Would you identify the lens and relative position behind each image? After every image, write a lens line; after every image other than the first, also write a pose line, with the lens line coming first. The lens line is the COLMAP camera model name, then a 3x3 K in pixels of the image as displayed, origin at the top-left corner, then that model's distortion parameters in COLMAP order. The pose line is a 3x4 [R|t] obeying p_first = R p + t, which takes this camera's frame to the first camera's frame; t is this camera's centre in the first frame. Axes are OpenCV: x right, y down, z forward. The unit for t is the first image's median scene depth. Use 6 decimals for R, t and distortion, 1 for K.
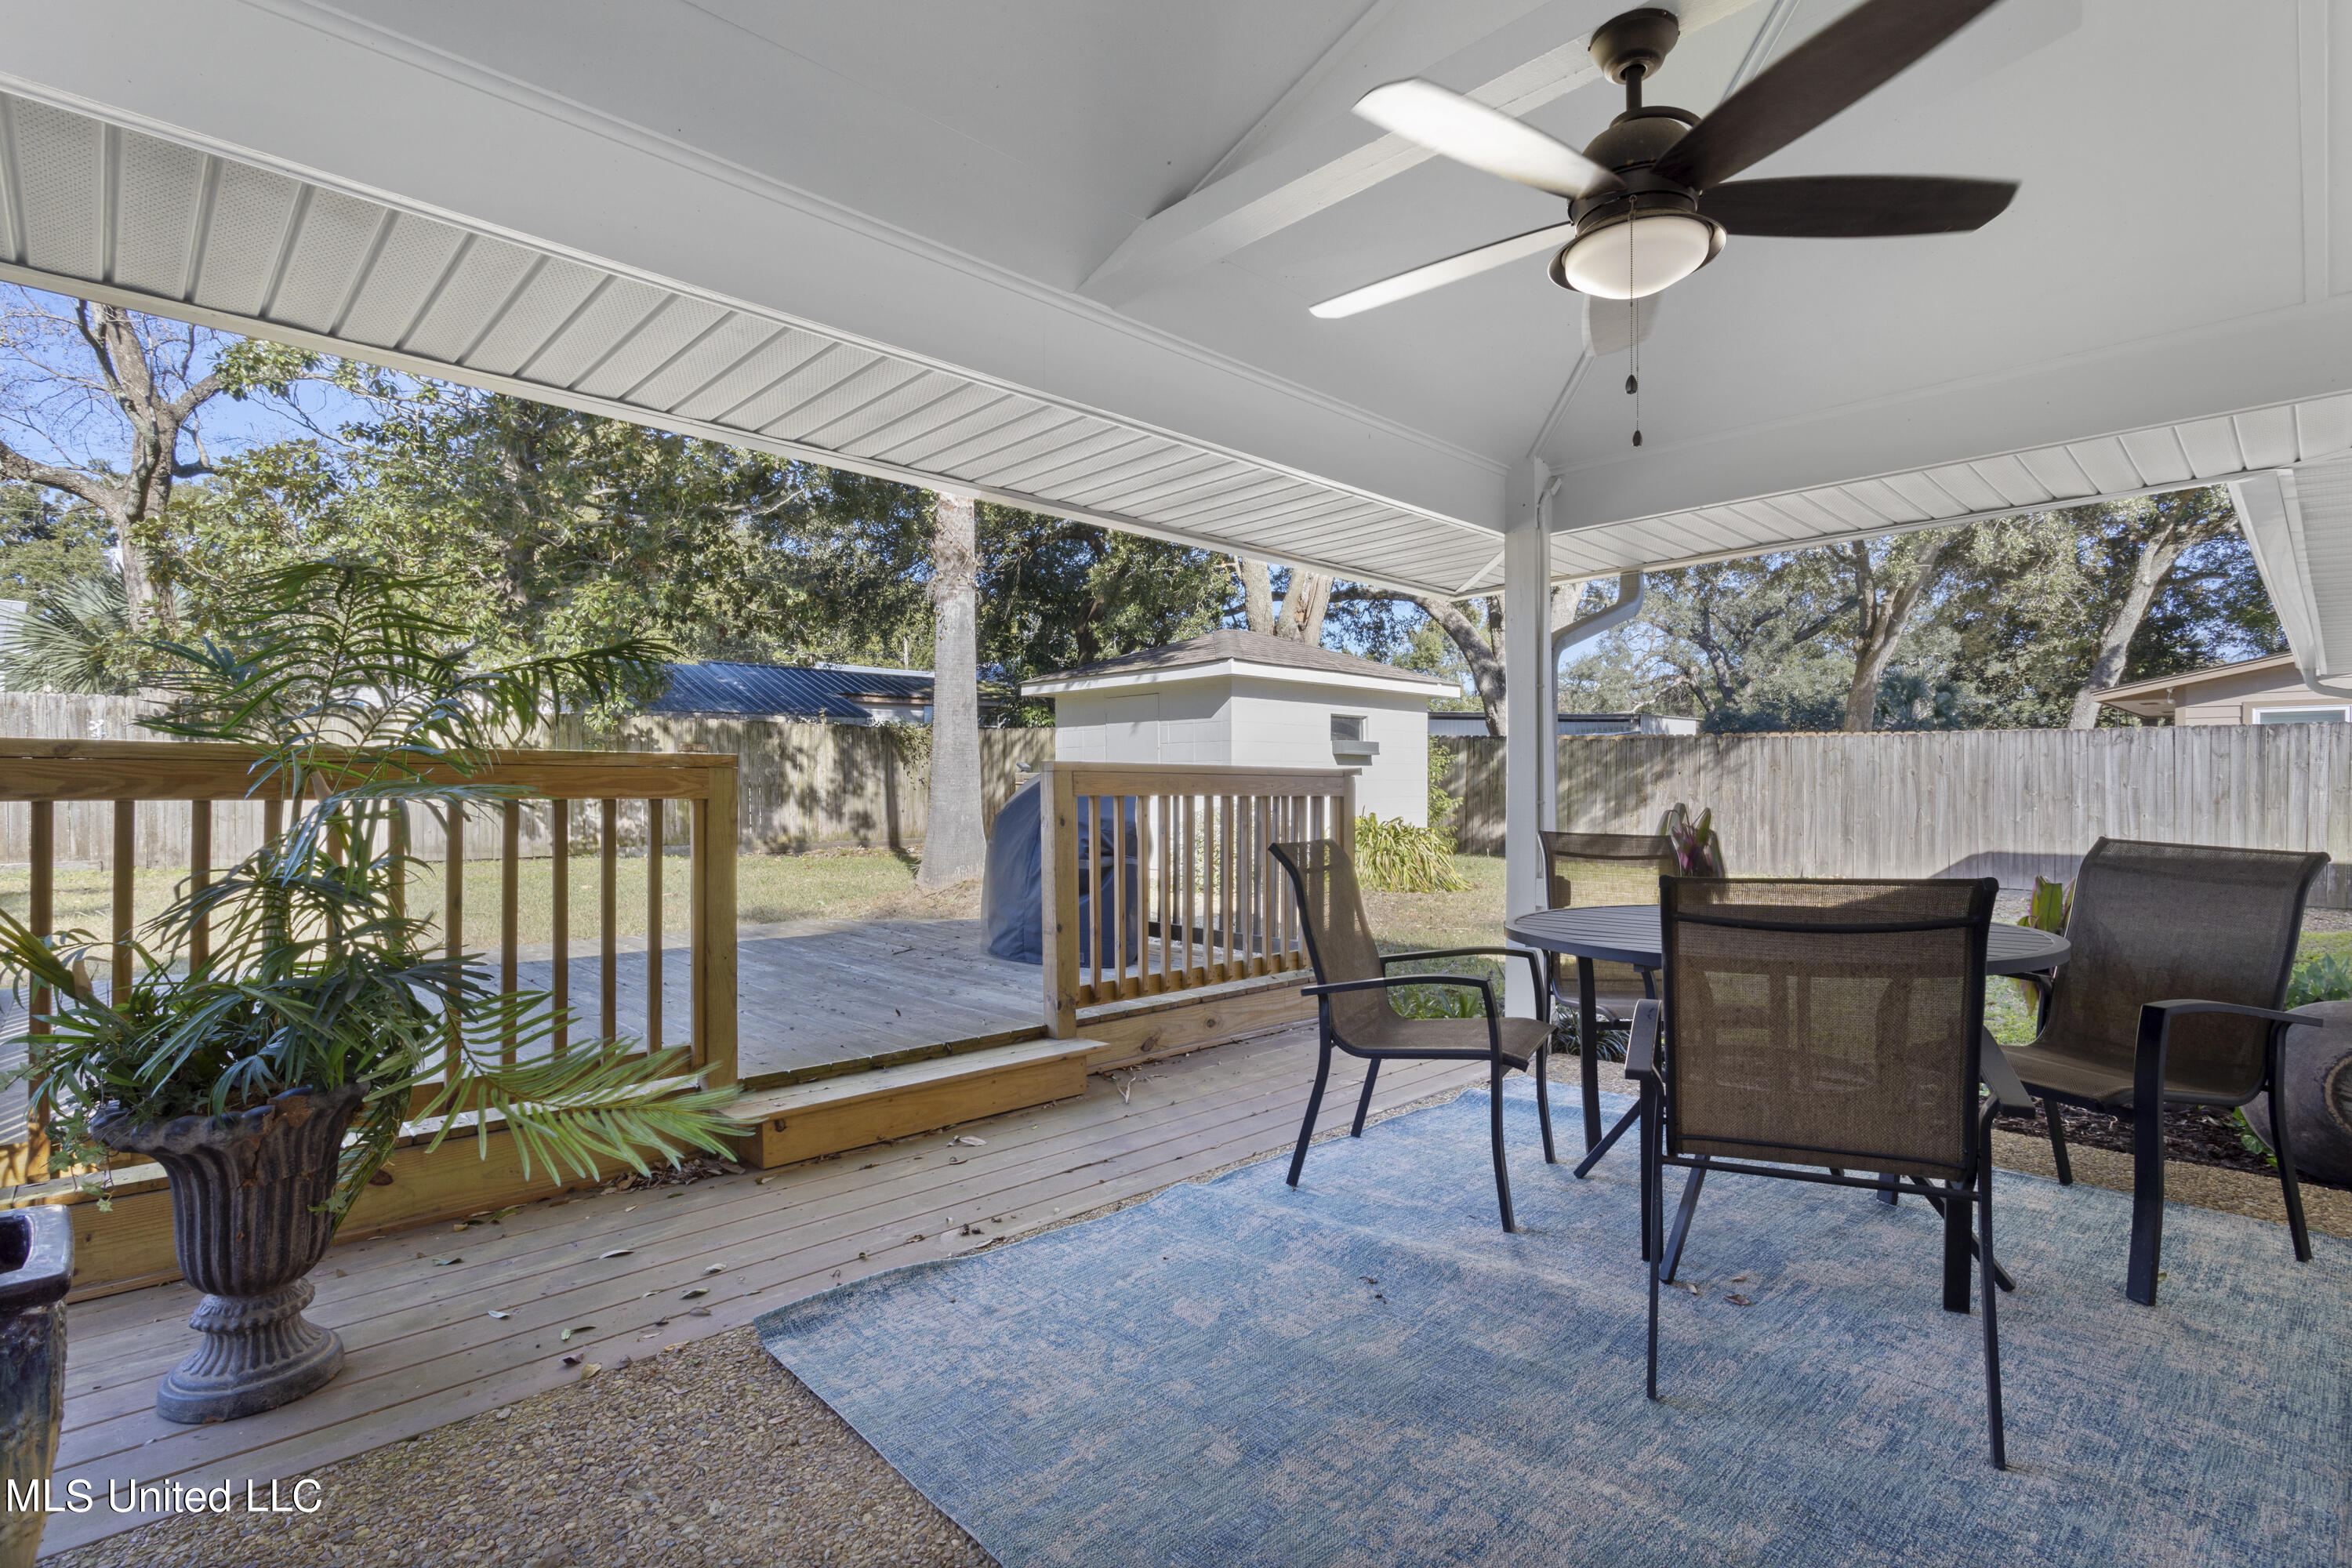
lens RADIAL K [[1116.3, 0, 1178.4], [0, 1116.3, 793.2], [0, 0, 1]] dist [-0.000402, 0.000202]
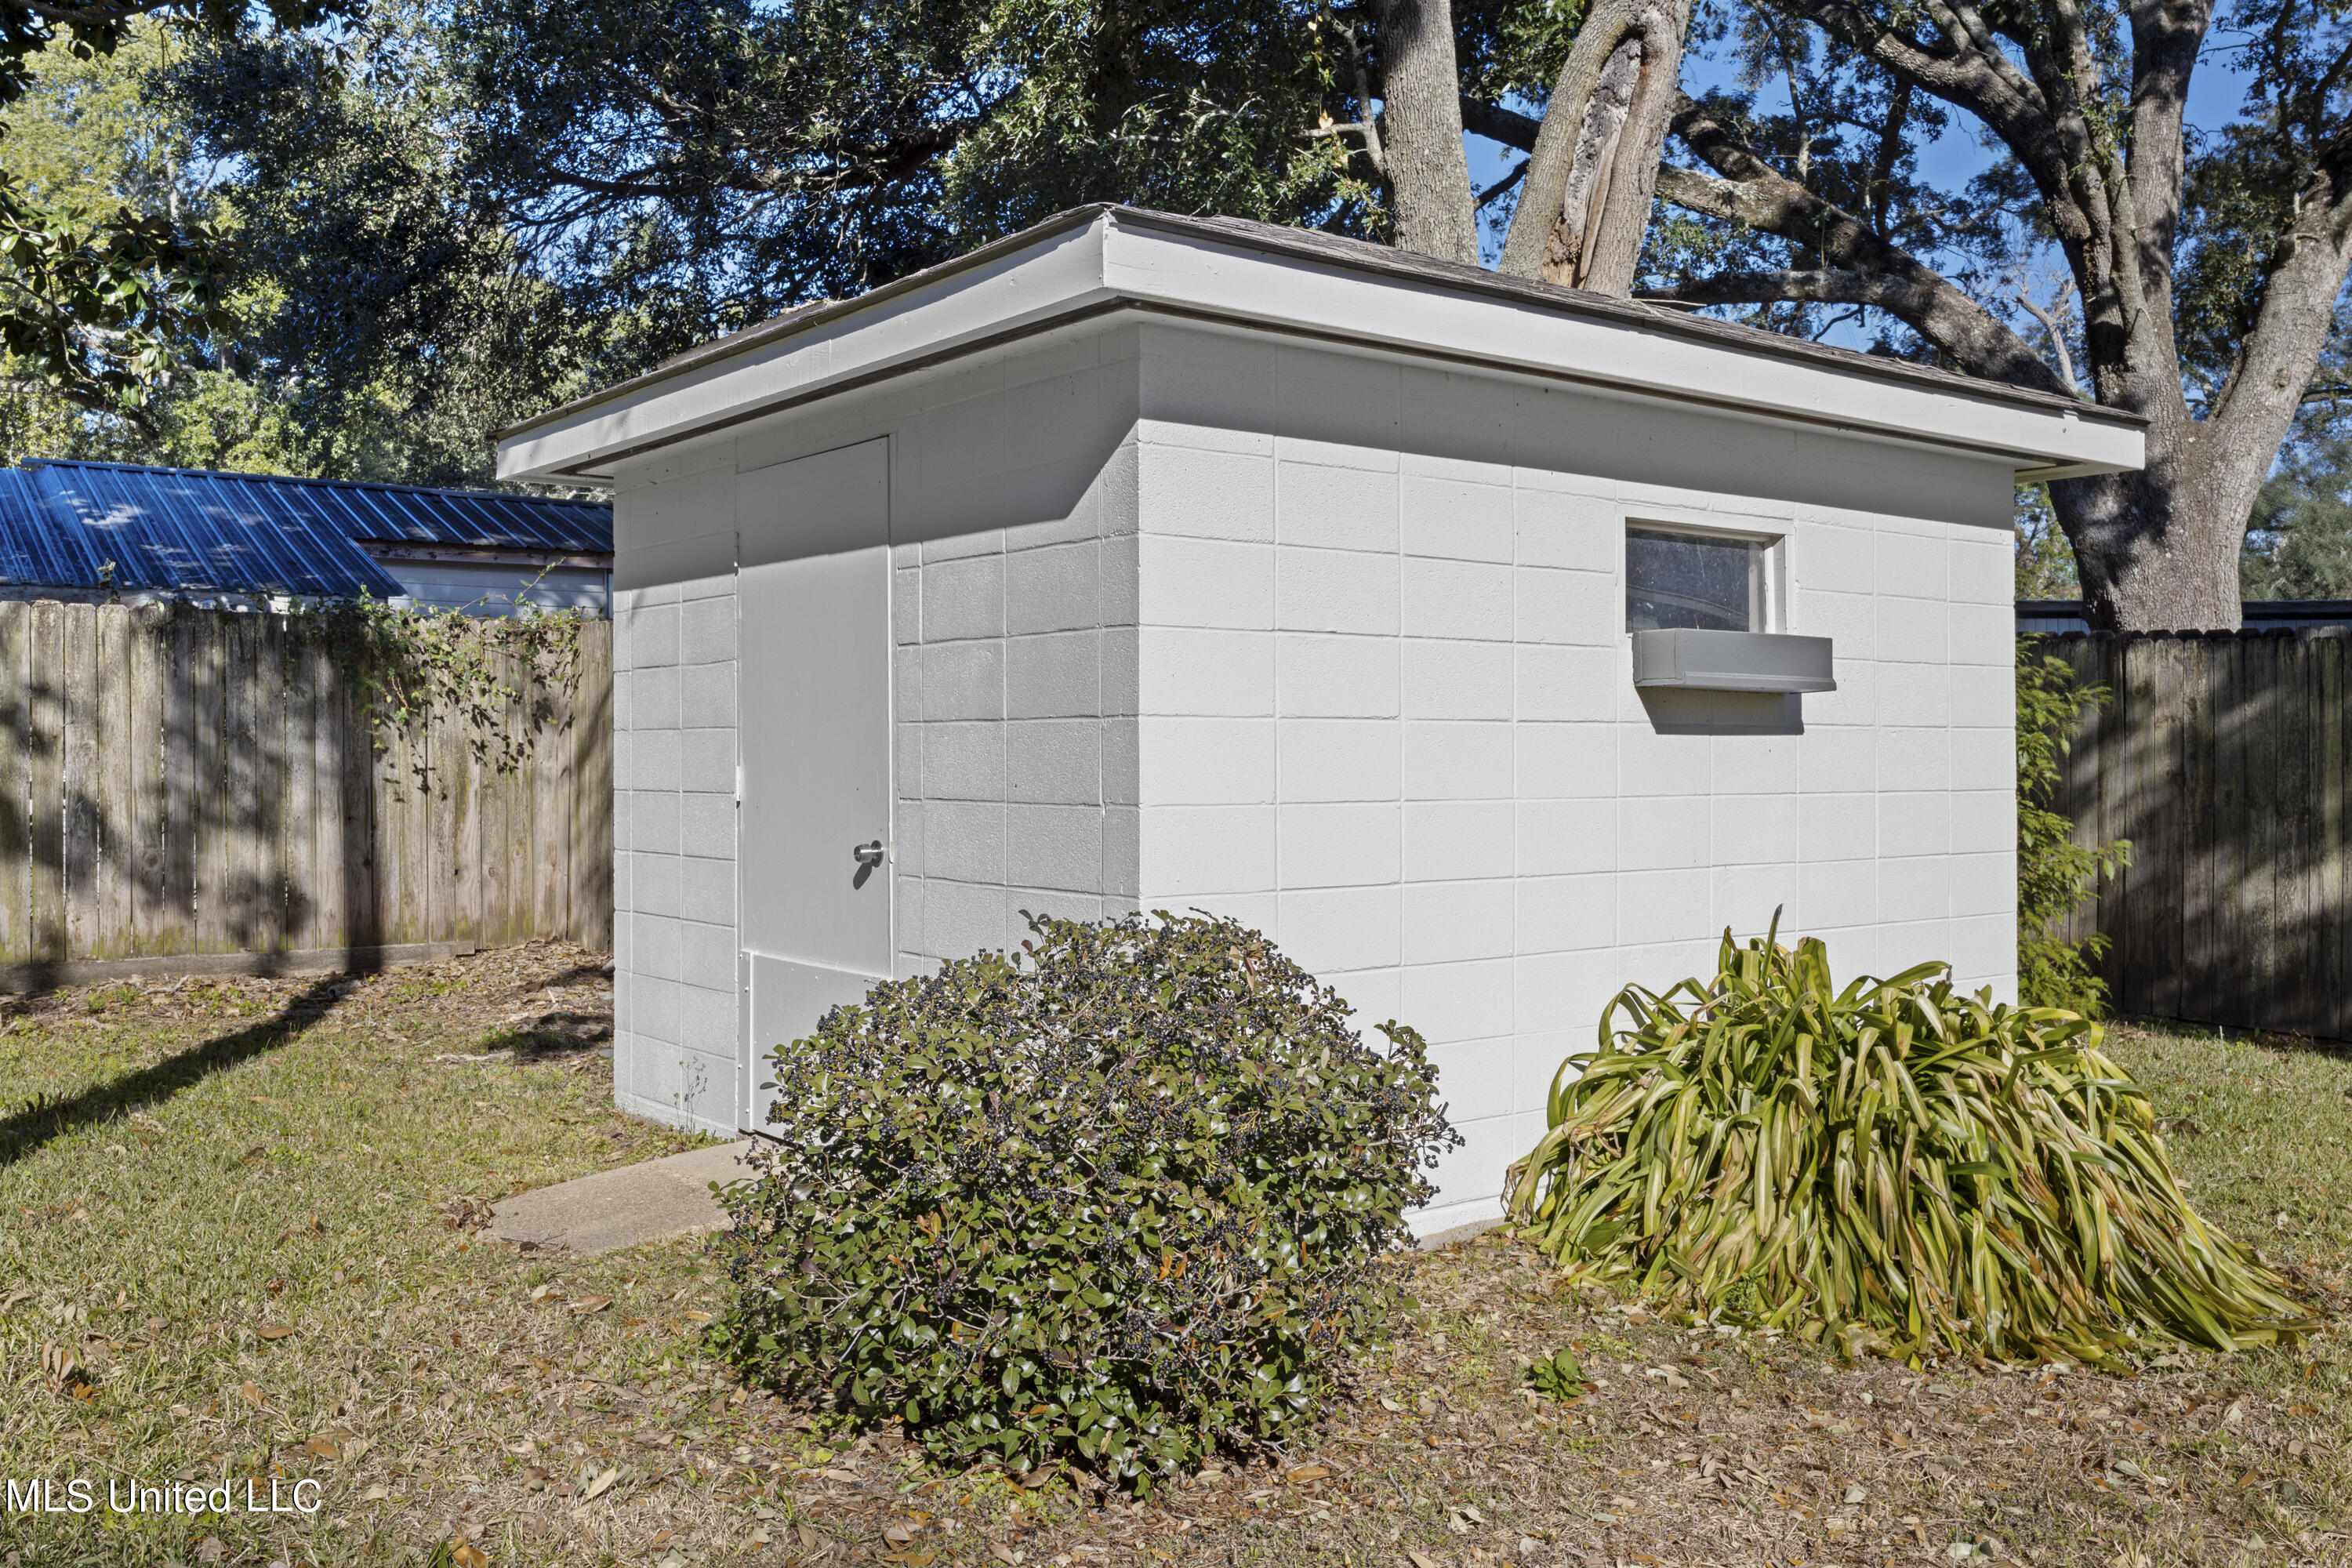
lens RADIAL K [[2041.4, 0, 1172.6], [0, 2041.4, 766.5], [0, 0, 1]] dist [0.049998, 0.001250]
pose [[0.993966, -0.001953, -0.109668, 0.085813], [0.002001, 0.999998, 0.000330, -0.019636], [0.109667, -0.000548, 0.993968, 0.543553]]
